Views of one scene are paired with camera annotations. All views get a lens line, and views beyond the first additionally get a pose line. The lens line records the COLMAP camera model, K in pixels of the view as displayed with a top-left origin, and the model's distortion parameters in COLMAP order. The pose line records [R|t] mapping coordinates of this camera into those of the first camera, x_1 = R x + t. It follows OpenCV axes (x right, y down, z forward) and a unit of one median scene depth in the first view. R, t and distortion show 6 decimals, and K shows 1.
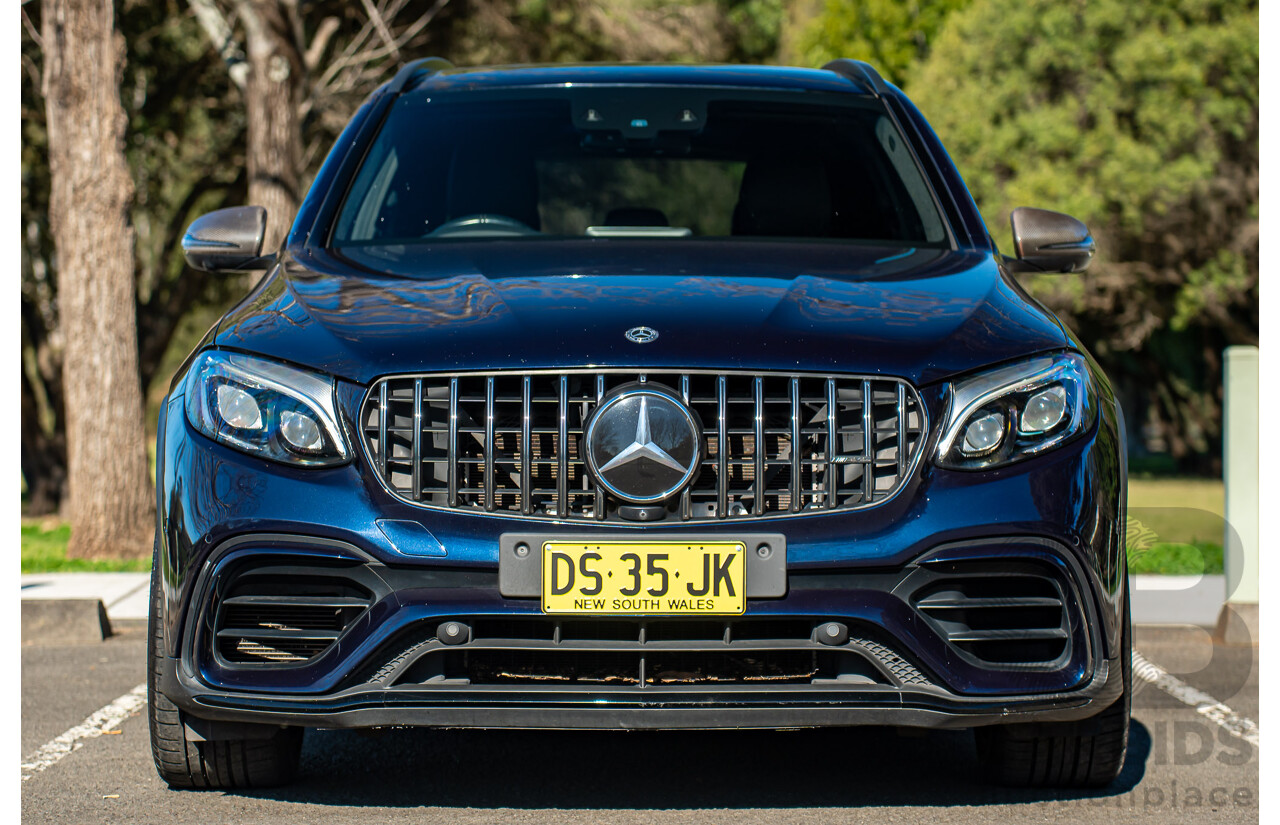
lens RADIAL K [[3161.9, 0, 650.9], [0, 3161.9, 456.7], [0, 0, 1]] dist [0.427859, 0.000000]
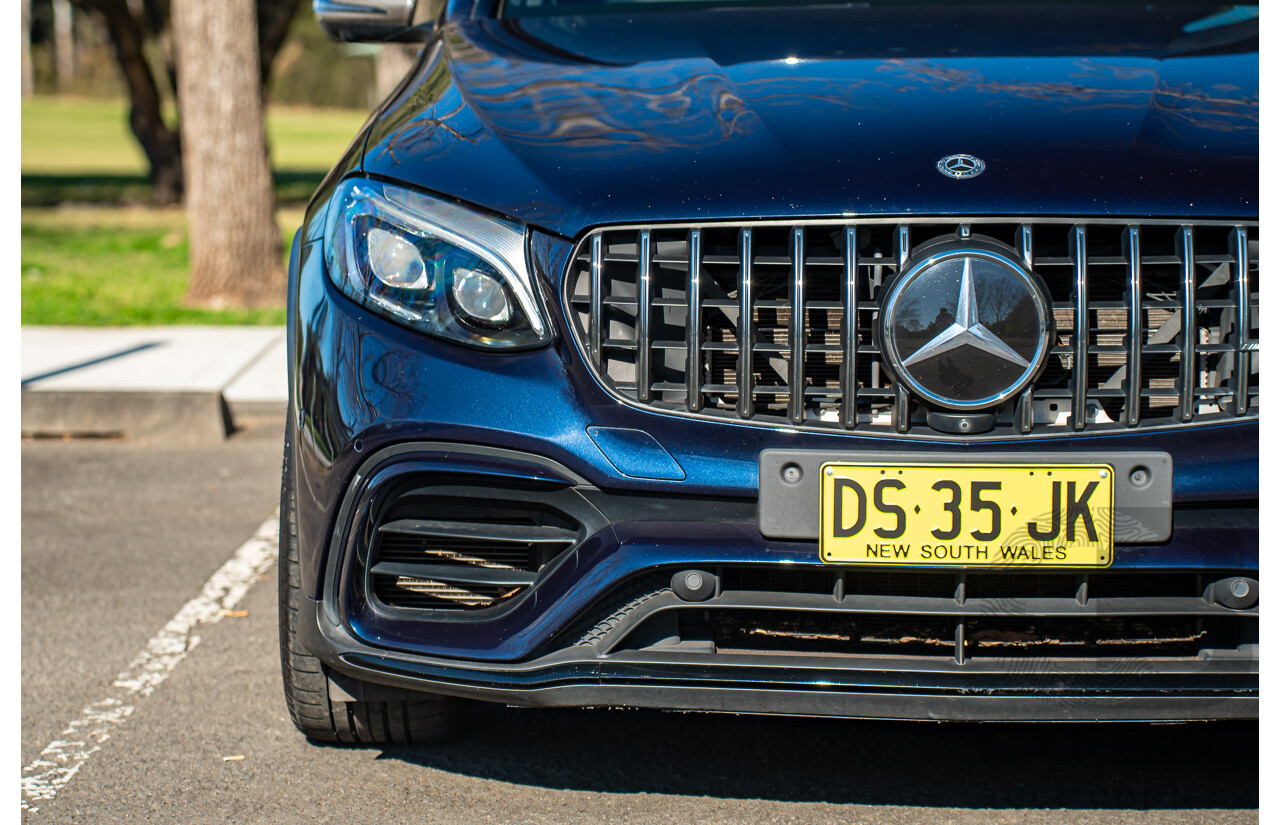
lens RADIAL K [[3161.9, 0, 570.7], [0, 3161.9, 402.2], [0, 0, 1]] dist [0.427859, 0.000000]
pose [[0.998069, 0.003485, -0.062024, -0.044516], [0.001671, 0.996558, 0.082876, -0.044195], [0.062099, -0.082820, 0.994628, 0.277382]]
